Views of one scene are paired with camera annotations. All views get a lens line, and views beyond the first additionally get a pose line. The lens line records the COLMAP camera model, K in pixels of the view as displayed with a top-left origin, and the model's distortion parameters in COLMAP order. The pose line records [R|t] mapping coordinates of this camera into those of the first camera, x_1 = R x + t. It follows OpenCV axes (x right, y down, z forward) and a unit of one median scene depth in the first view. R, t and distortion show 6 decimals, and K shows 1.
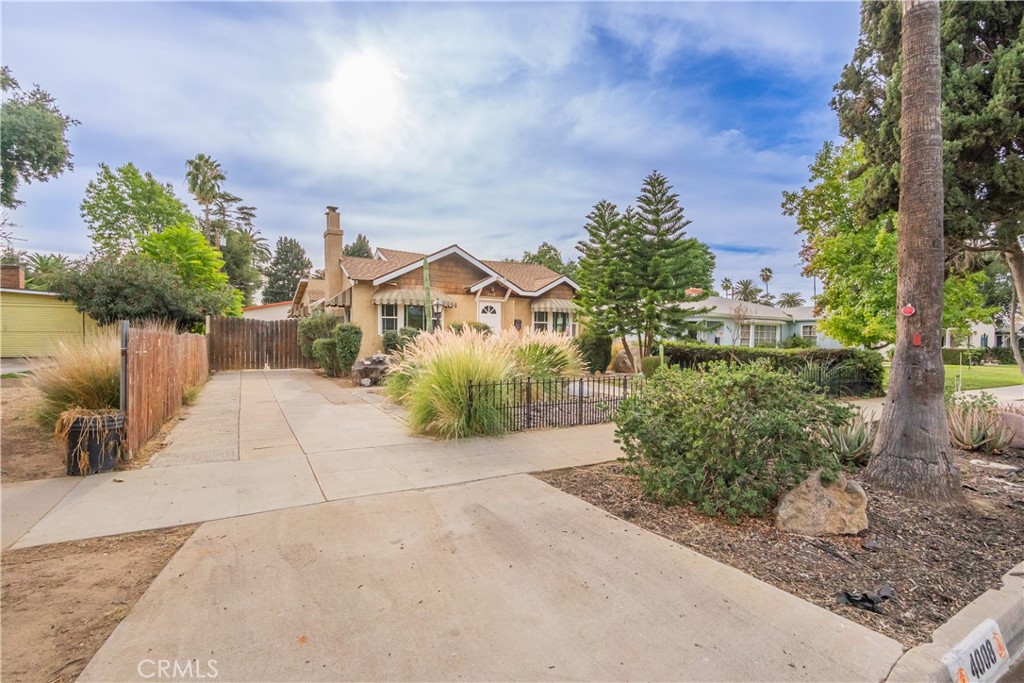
lens RADIAL K [[458.6, 0, 511.0], [0, 458.6, 342.7], [0, 0, 1]] dist [0.001268, 0.000148]
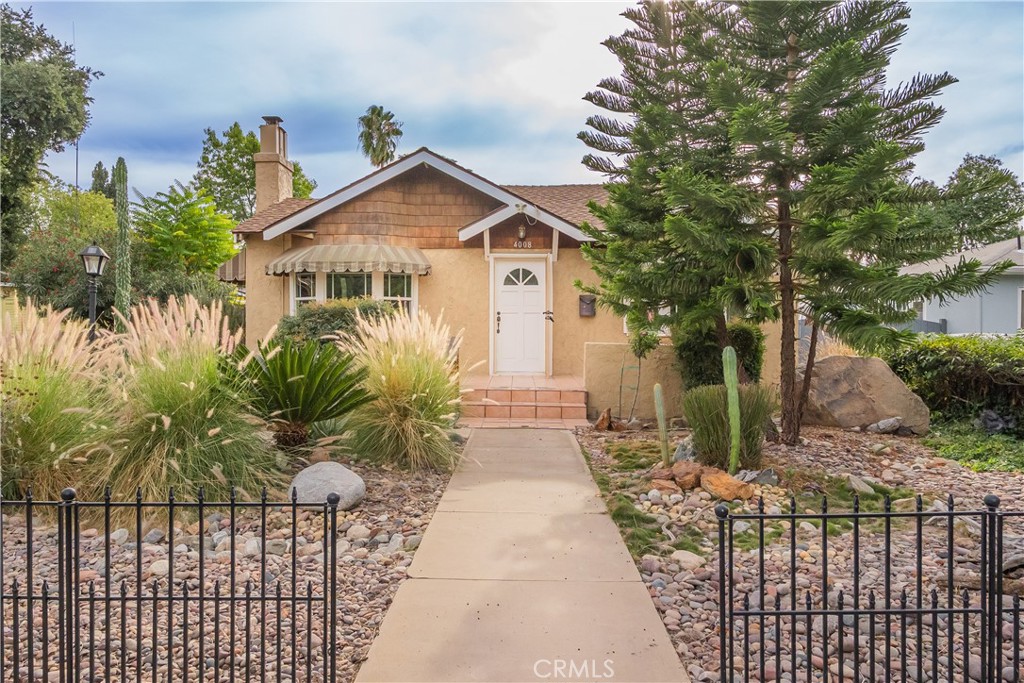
lens RADIAL K [[680.7, 0, 512.5], [0, 680.7, 340.3], [0, 0, 1]] dist [-0.003851, -0.000842]
pose [[0.857388, -0.007544, -0.514616, 0.313329], [-0.000416, 0.999882, -0.015351, 0.005274], [0.514671, 0.013376, 0.857283, 0.393092]]
